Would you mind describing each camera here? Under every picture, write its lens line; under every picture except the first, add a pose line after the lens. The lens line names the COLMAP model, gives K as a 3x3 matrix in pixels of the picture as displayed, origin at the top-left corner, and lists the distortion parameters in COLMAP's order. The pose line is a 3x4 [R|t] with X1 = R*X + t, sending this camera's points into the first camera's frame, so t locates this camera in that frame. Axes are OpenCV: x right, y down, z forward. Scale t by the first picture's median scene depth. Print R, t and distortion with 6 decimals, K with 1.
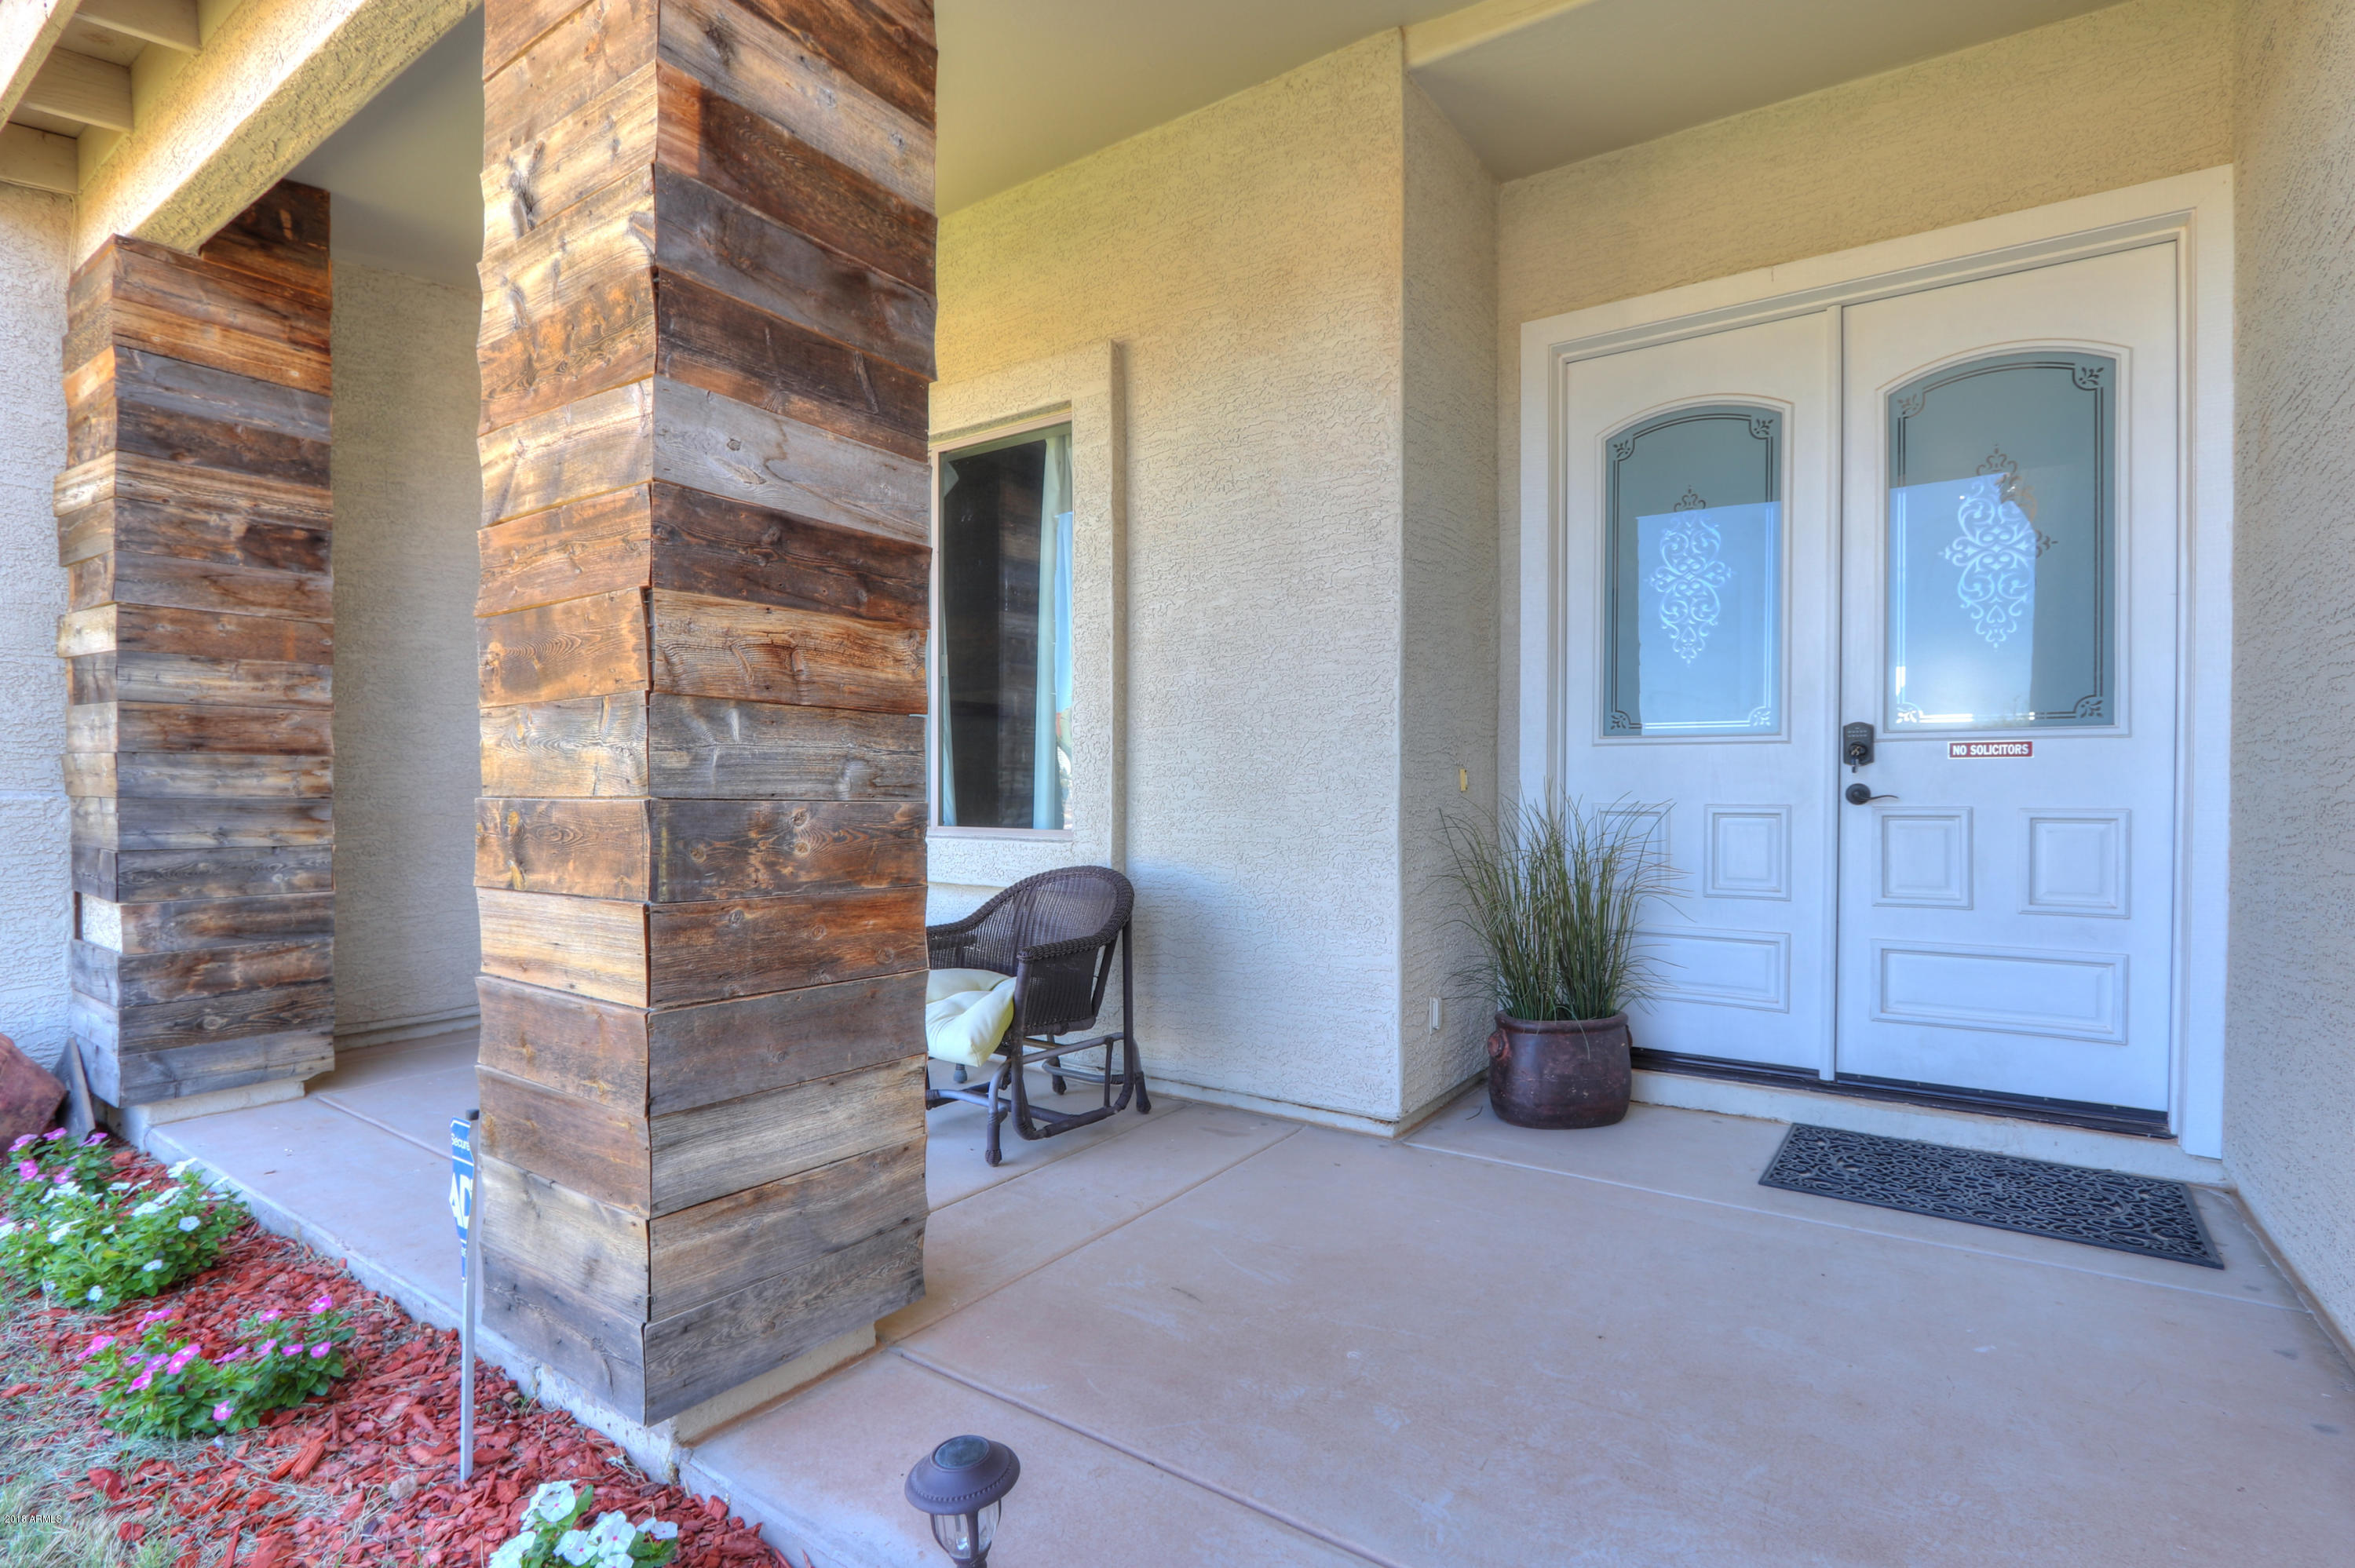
lens RADIAL K [[1109.0, 0, 1169.8], [0, 1109.0, 795.8], [0, 0, 1]] dist [-0.011806, 0.000149]
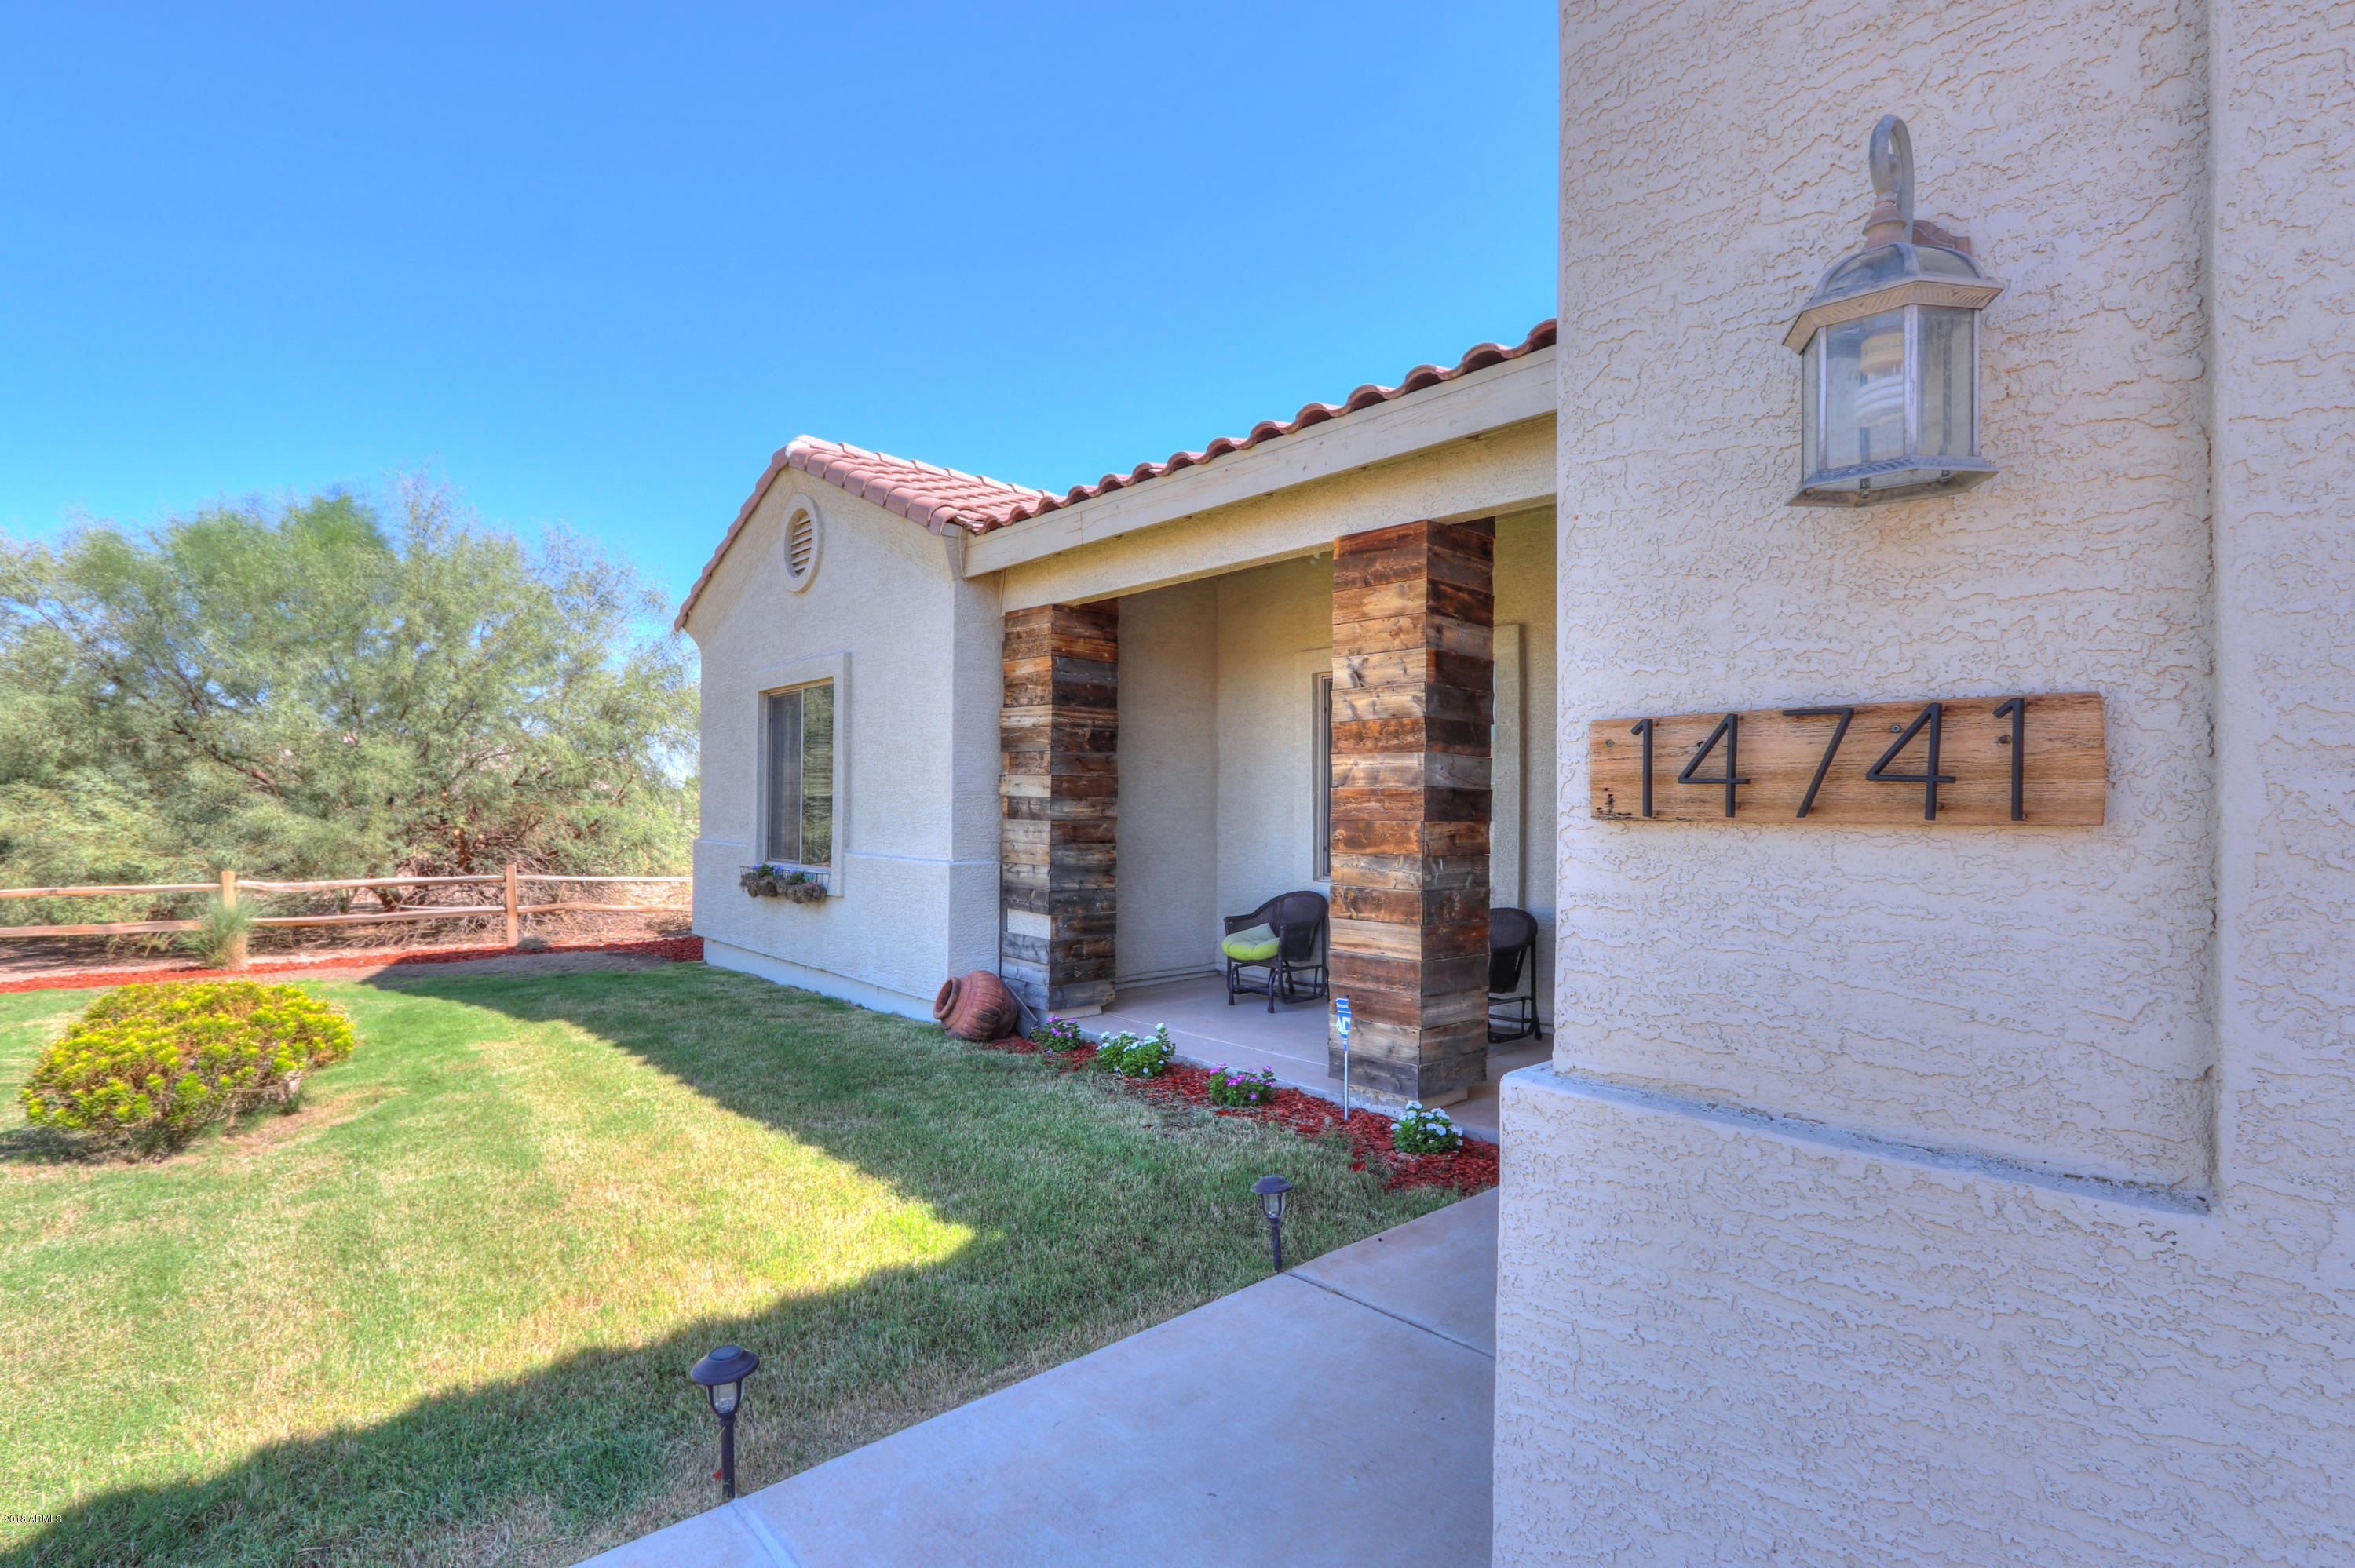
lens RADIAL K [[1103.0, 0, 1215.0], [0, 1103.0, 788.9], [0, 0, 1]] dist [-0.038610, -0.000139]
pose [[0.980537, 0.004618, -0.196282, -0.215414], [-0.009321, 0.999691, -0.023045, -0.099853], [0.196115, 0.024426, 0.980277, -1.026051]]
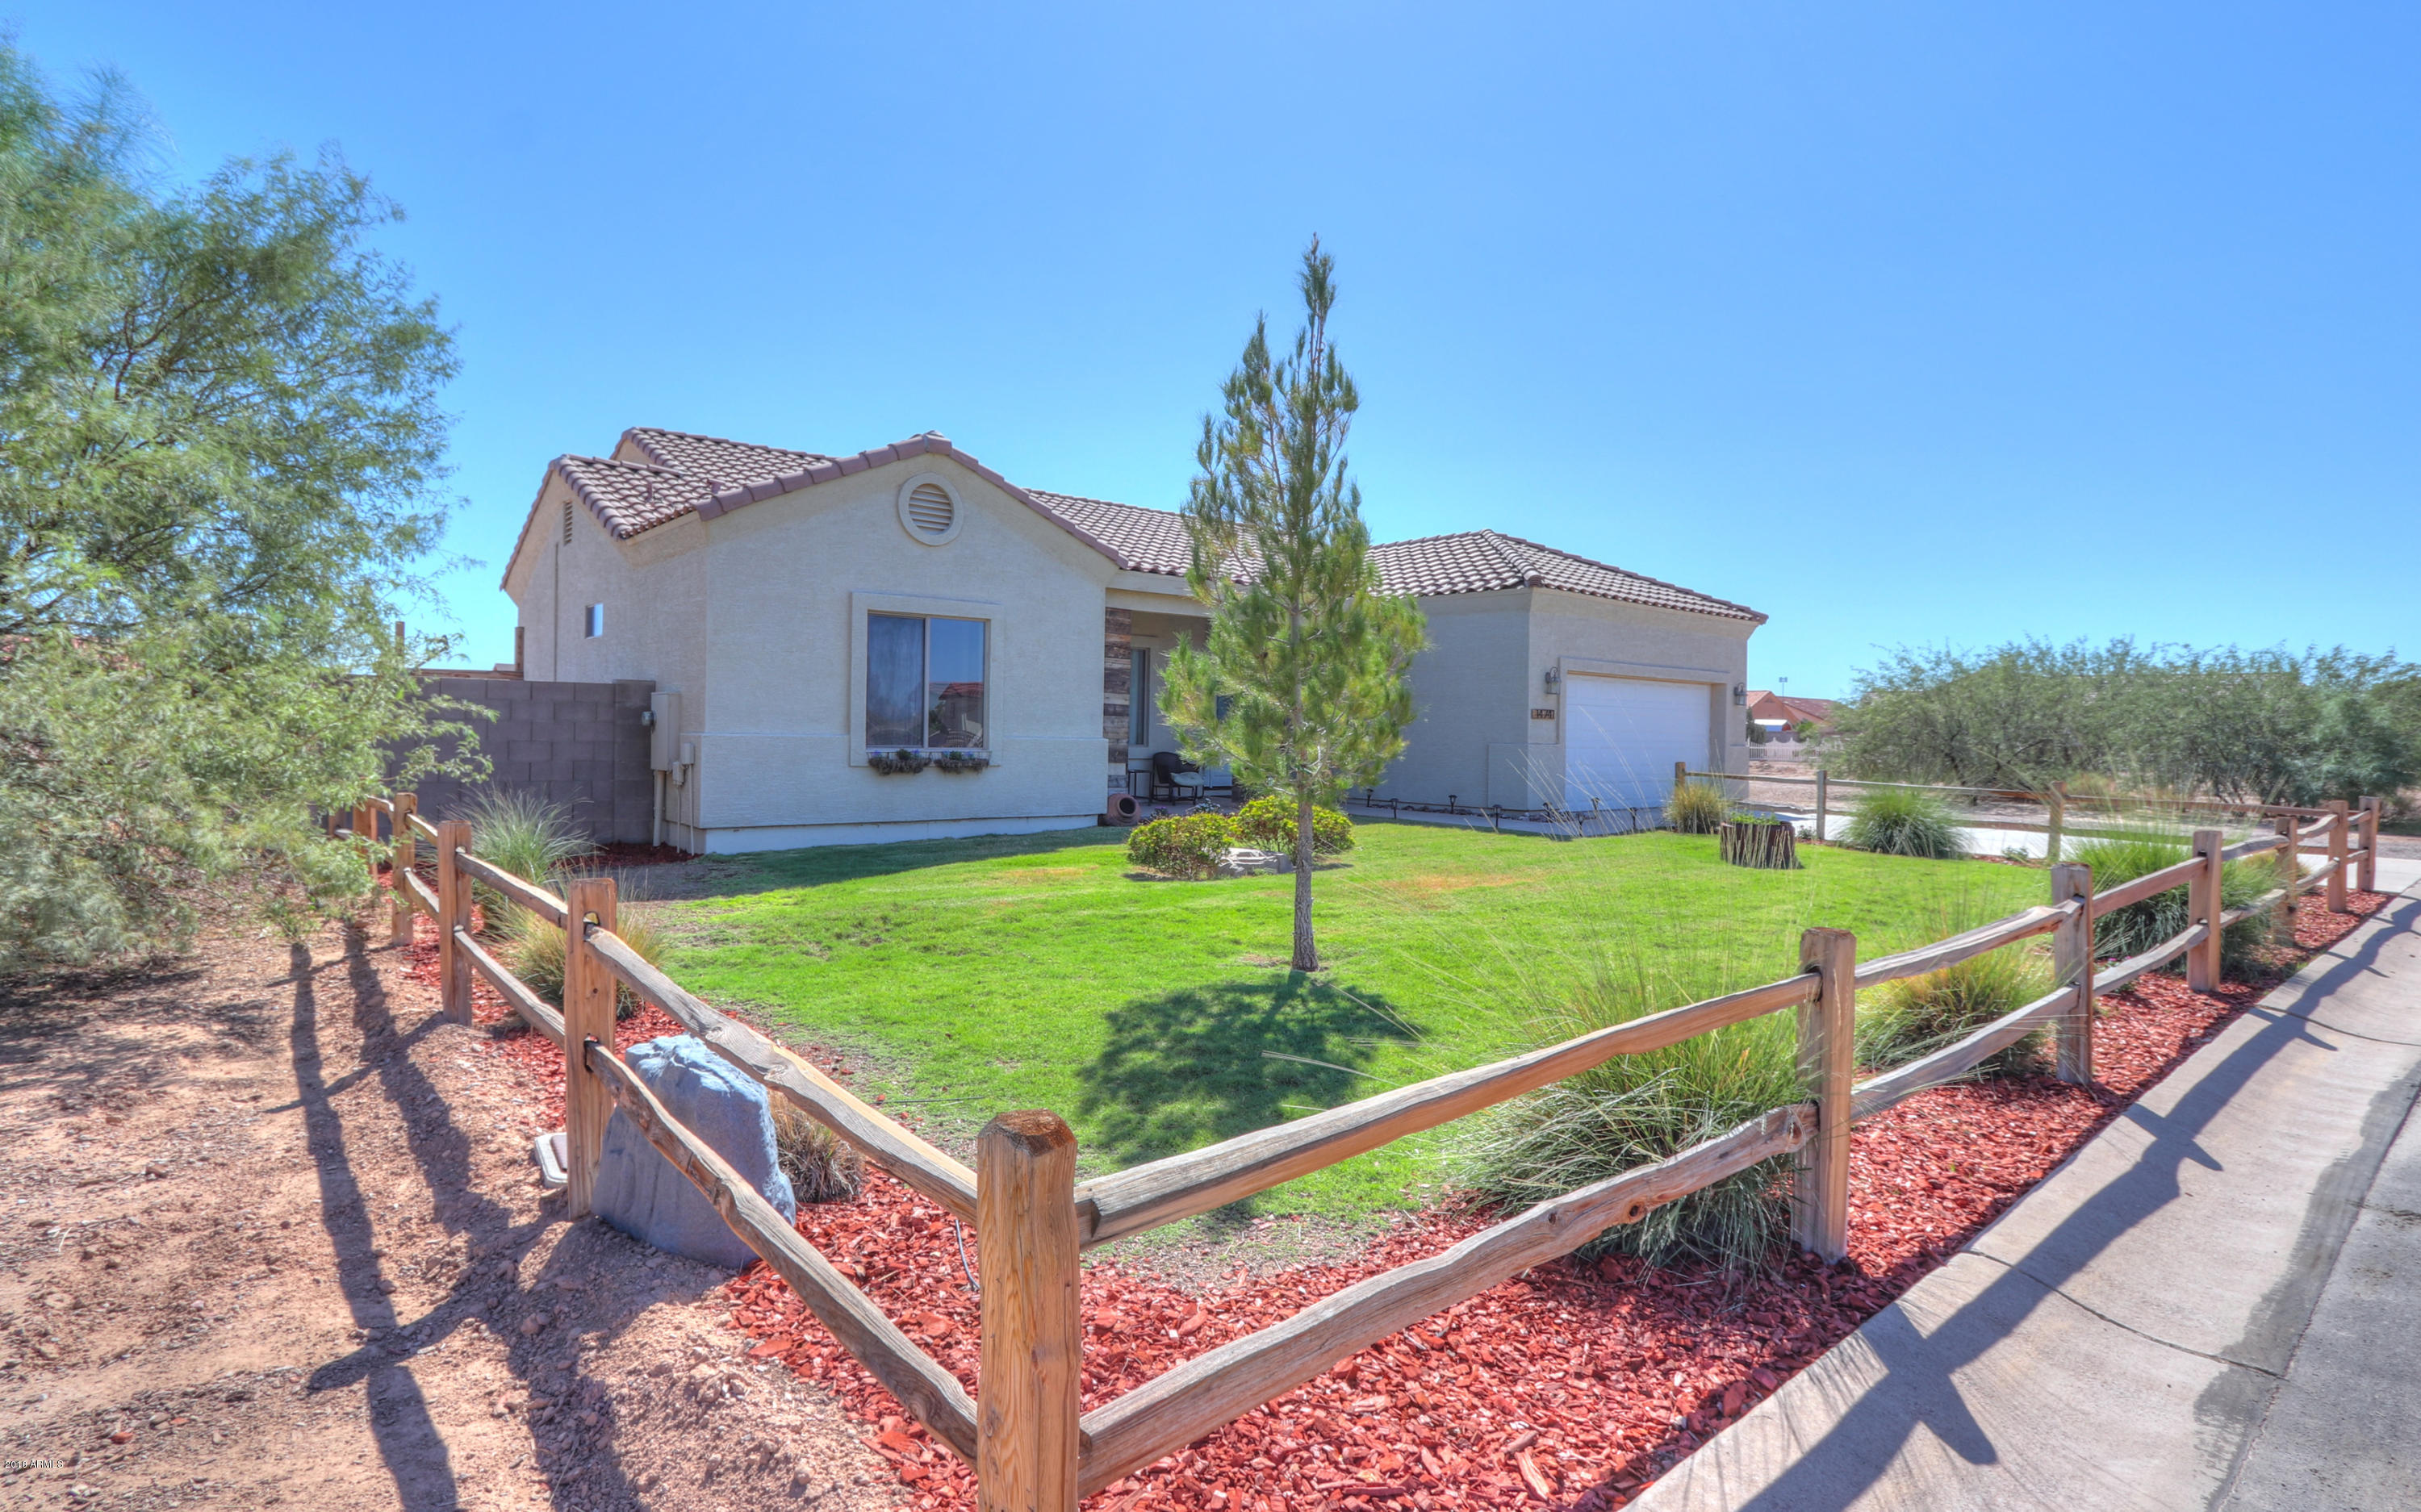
lens RADIAL K [[1167.4, 0, 1215.5], [0, 1167.4, 713.2], [0, 0, 1]] dist [0.000308, 0.000004]
pose [[0.246552, 0.015061, 0.969012, -5.254785], [-0.012139, 0.999849, -0.012452, -0.045783], [-0.969054, -0.008693, 0.246698, -0.467138]]
